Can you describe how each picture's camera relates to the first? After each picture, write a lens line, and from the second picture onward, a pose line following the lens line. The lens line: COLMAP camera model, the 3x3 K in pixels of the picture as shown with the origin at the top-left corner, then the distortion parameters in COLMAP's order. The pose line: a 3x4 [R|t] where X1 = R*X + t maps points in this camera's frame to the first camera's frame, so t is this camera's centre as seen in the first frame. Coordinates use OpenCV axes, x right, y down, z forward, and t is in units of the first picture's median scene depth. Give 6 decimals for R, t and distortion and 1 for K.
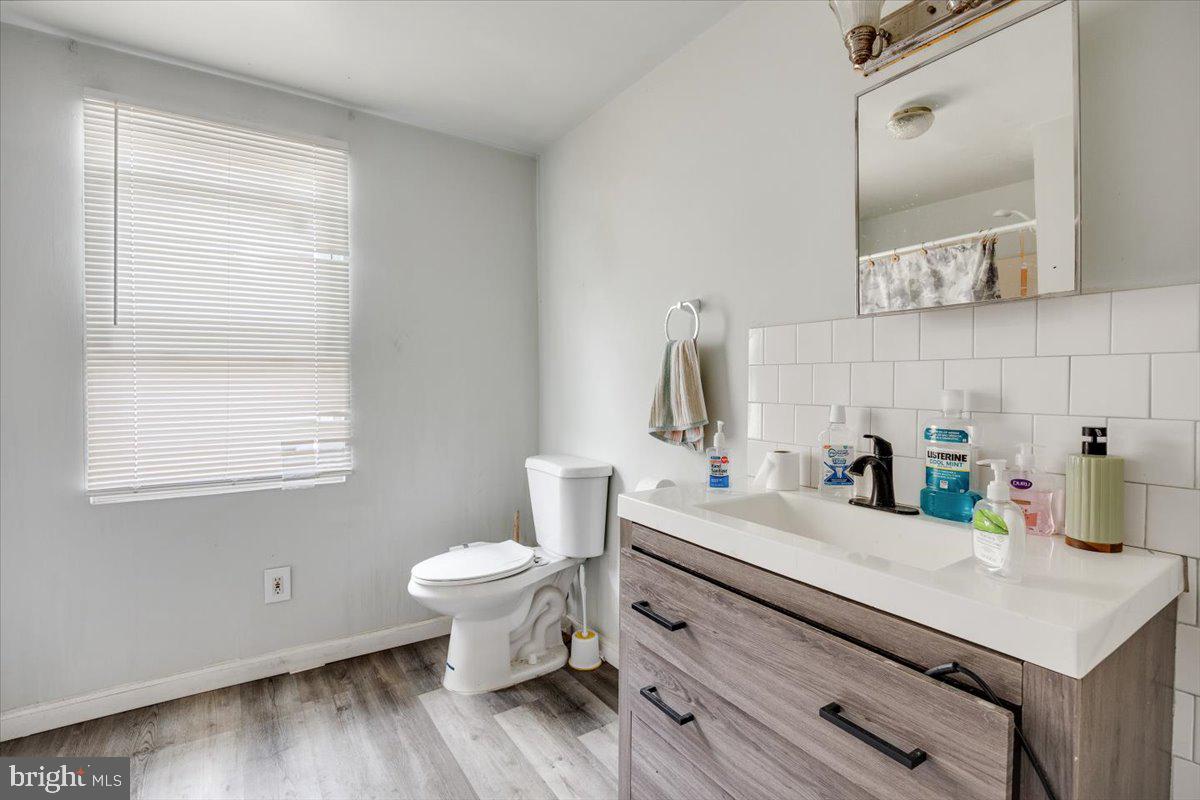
lens RADIAL K [[554.9, 0, 592.9], [0, 554.9, 394.7], [0, 0, 1]] dist [-0.017268, 0.000128]
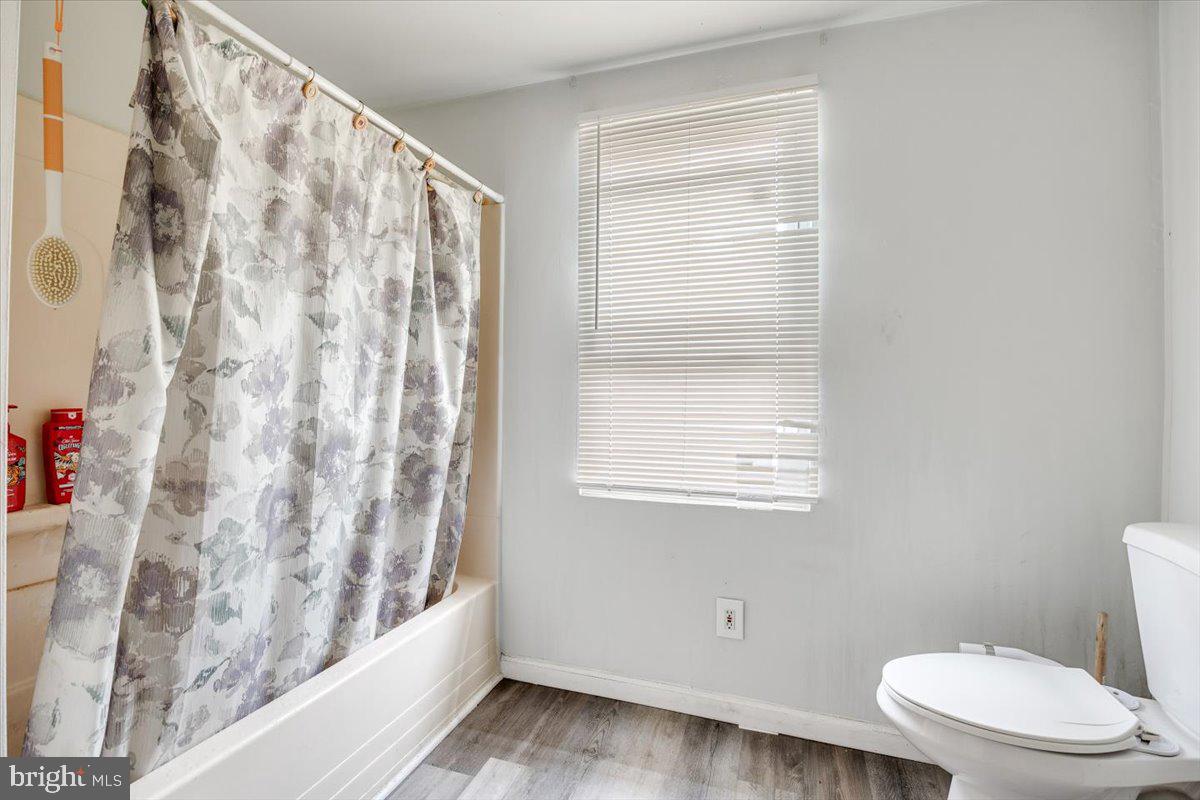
lens RADIAL K [[554.9, 0, 592.9], [0, 554.9, 394.7], [0, 0, 1]] dist [-0.017268, 0.000128]
pose [[0.616141, 0.014325, -0.787506, -0.027660], [-0.018412, 0.999823, 0.003781, -0.004913], [0.787421, 0.012170, 0.616296, 0.294107]]
